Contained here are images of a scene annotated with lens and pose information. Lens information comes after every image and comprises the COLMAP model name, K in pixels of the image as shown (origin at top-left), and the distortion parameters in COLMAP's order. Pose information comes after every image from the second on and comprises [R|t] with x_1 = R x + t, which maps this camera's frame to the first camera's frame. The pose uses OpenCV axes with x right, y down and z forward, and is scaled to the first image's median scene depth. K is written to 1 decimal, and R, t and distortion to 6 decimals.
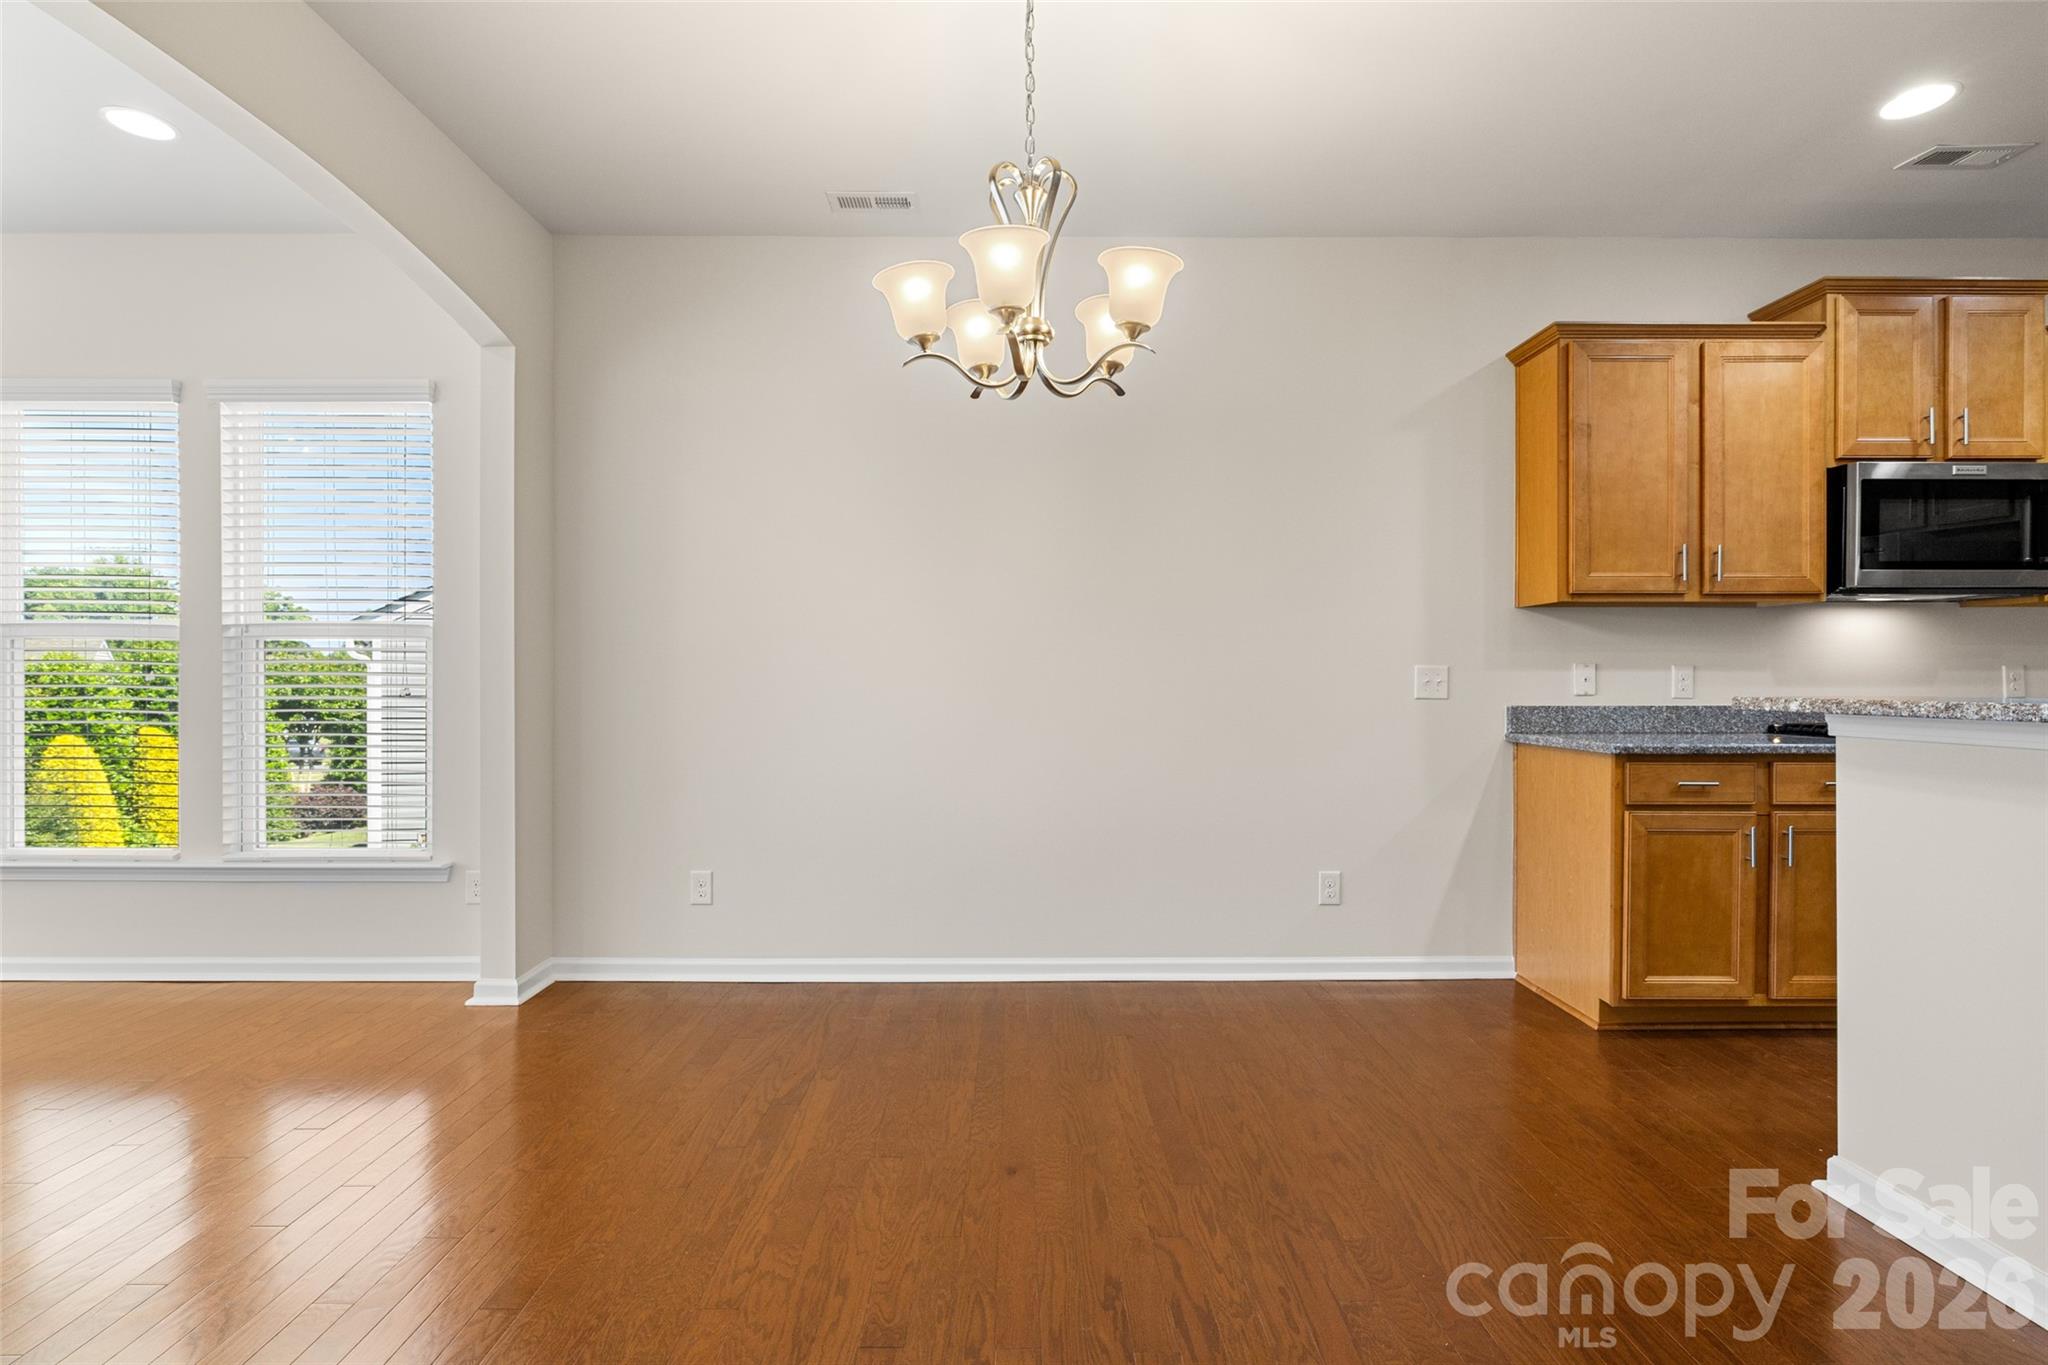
lens RADIAL K [[972.7, 0, 1016.3], [0, 972.7, 680.1], [0, 0, 1]] dist [-0.002576, 0.001269]
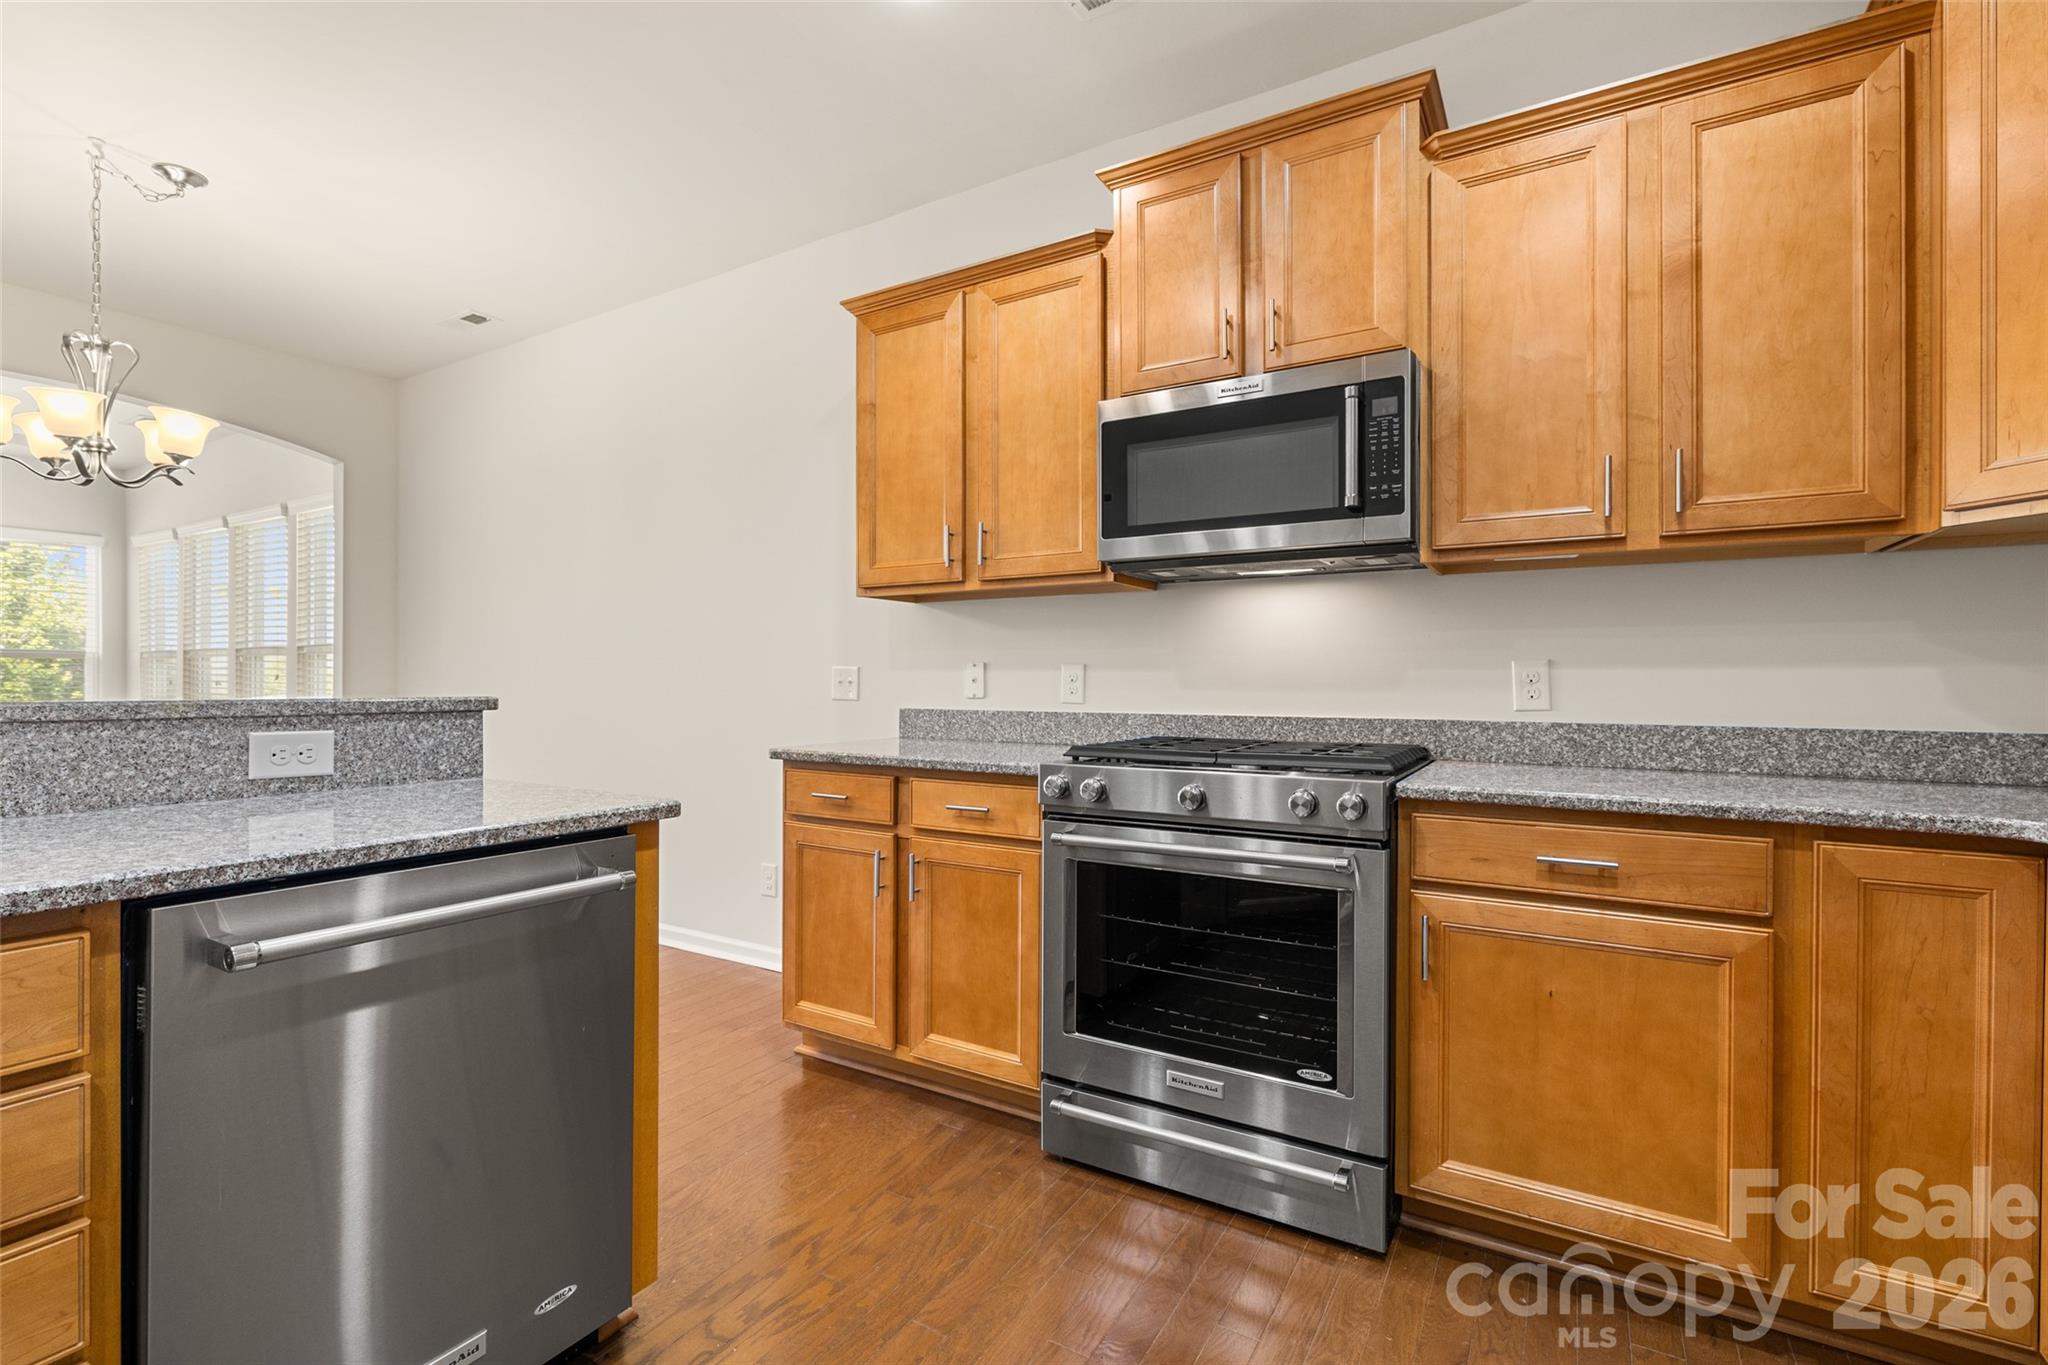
lens RADIAL K [[913.7, 0, 1015.4], [0, 913.7, 679.3], [0, 0, 1]] dist [-0.006831, 0.001291]
pose [[0.852995, 0.001651, -0.521917, 1.156956], [-0.002340, 0.999997, -0.000662, -0.001226], [0.521914, 0.001786, 0.852996, 0.330557]]
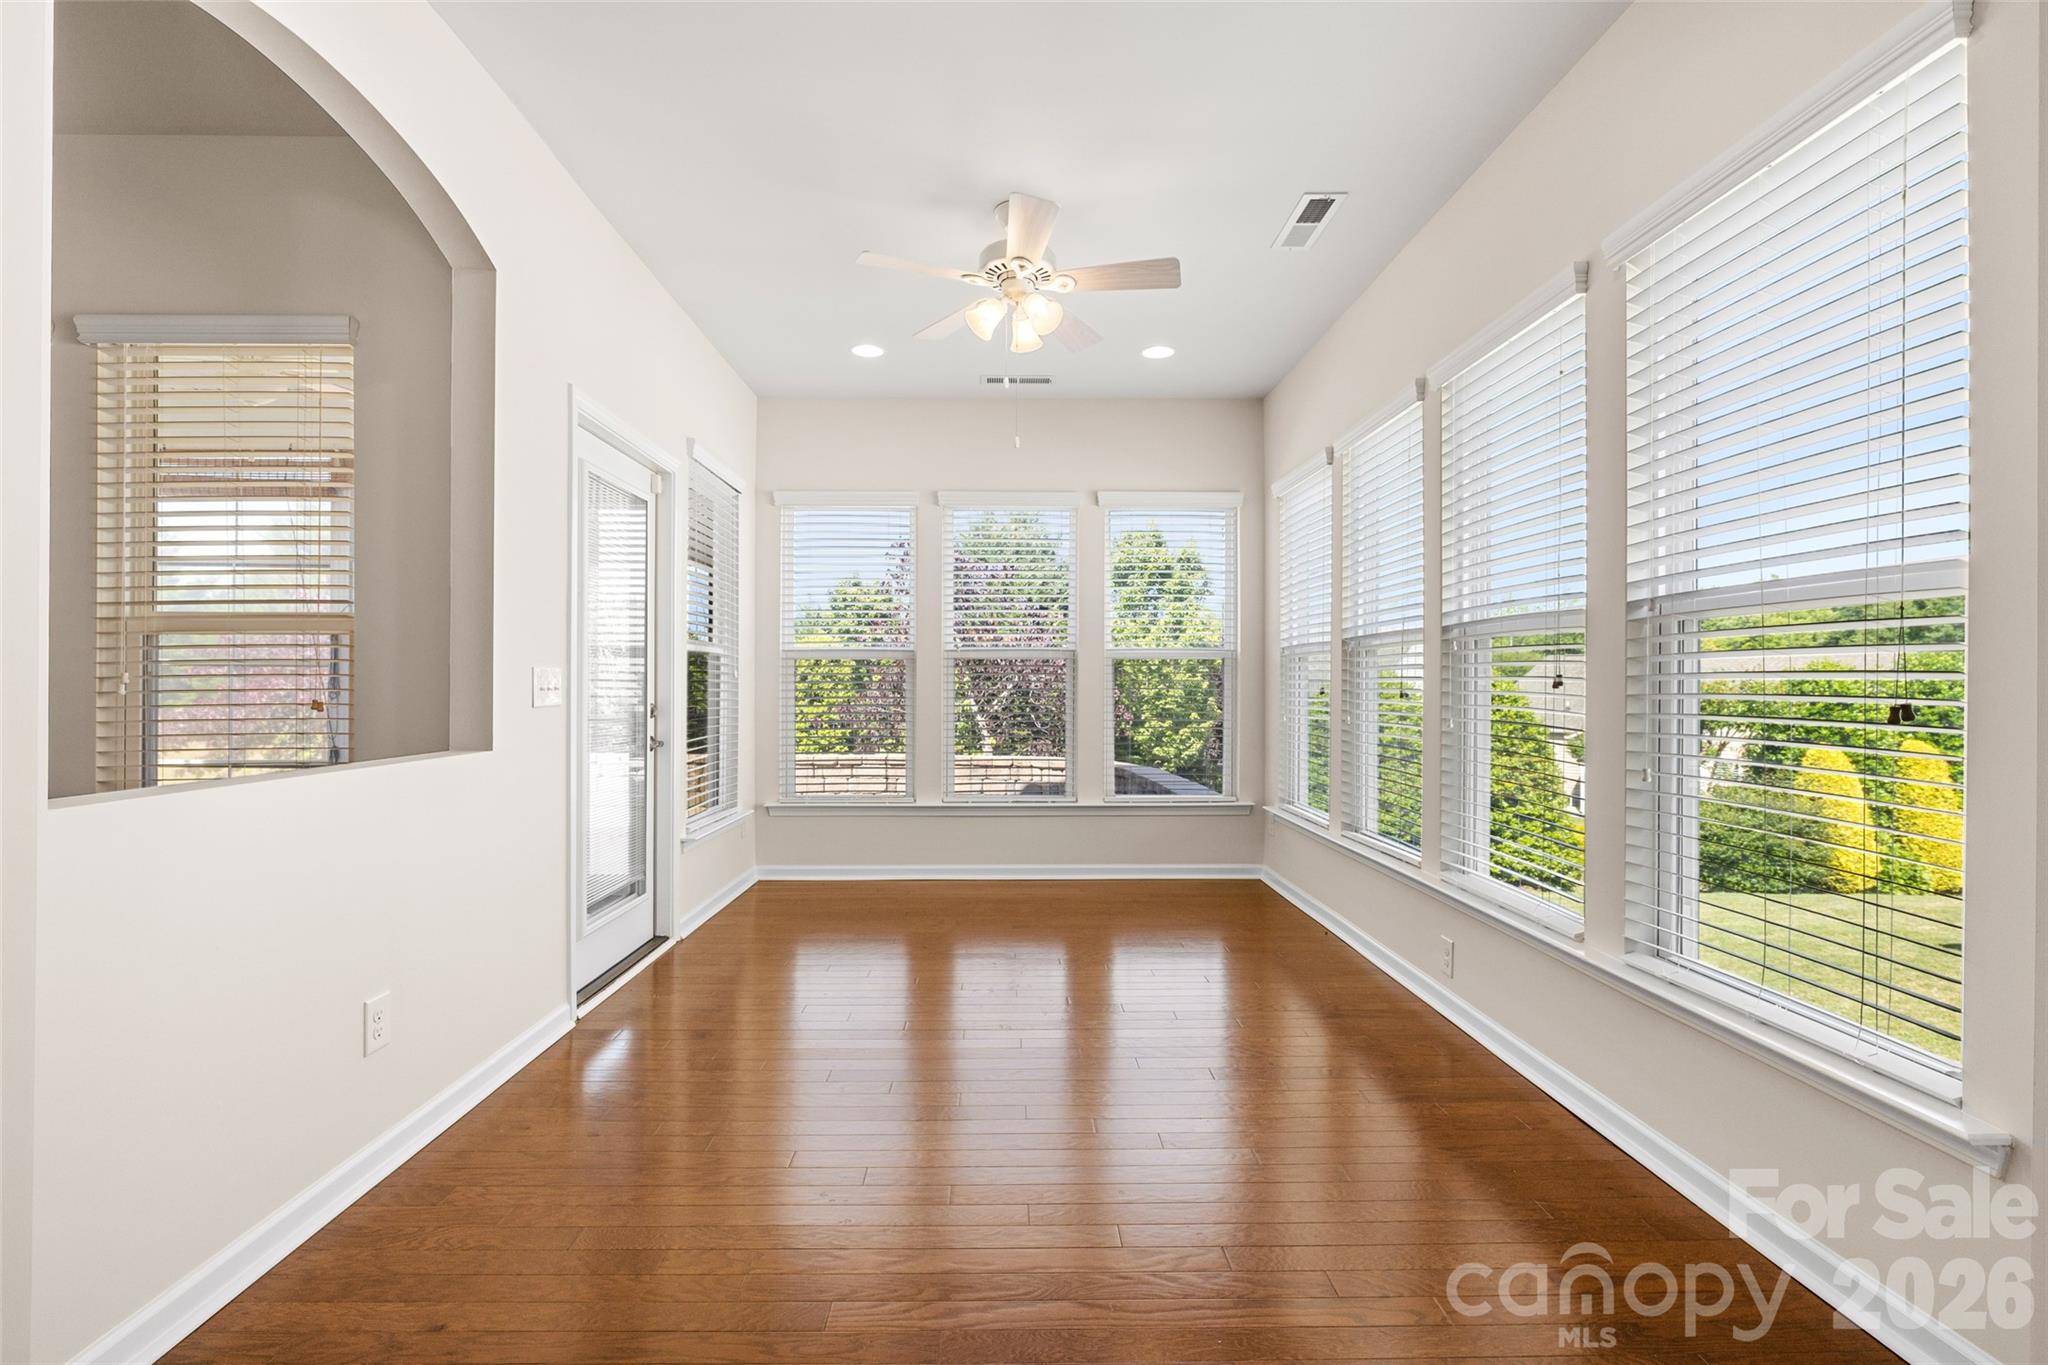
lens RADIAL K [[913.7, 0, 1026.9], [0, 913.7, 684.0], [0, 0, 1]] dist [-0.006831, 0.001291]
pose [[0.021501, -0.001386, -0.999768, -0.231057], [-0.003834, 0.999992, -0.001469, 0.001310], [0.999761, 0.003865, 0.021495, 0.632758]]
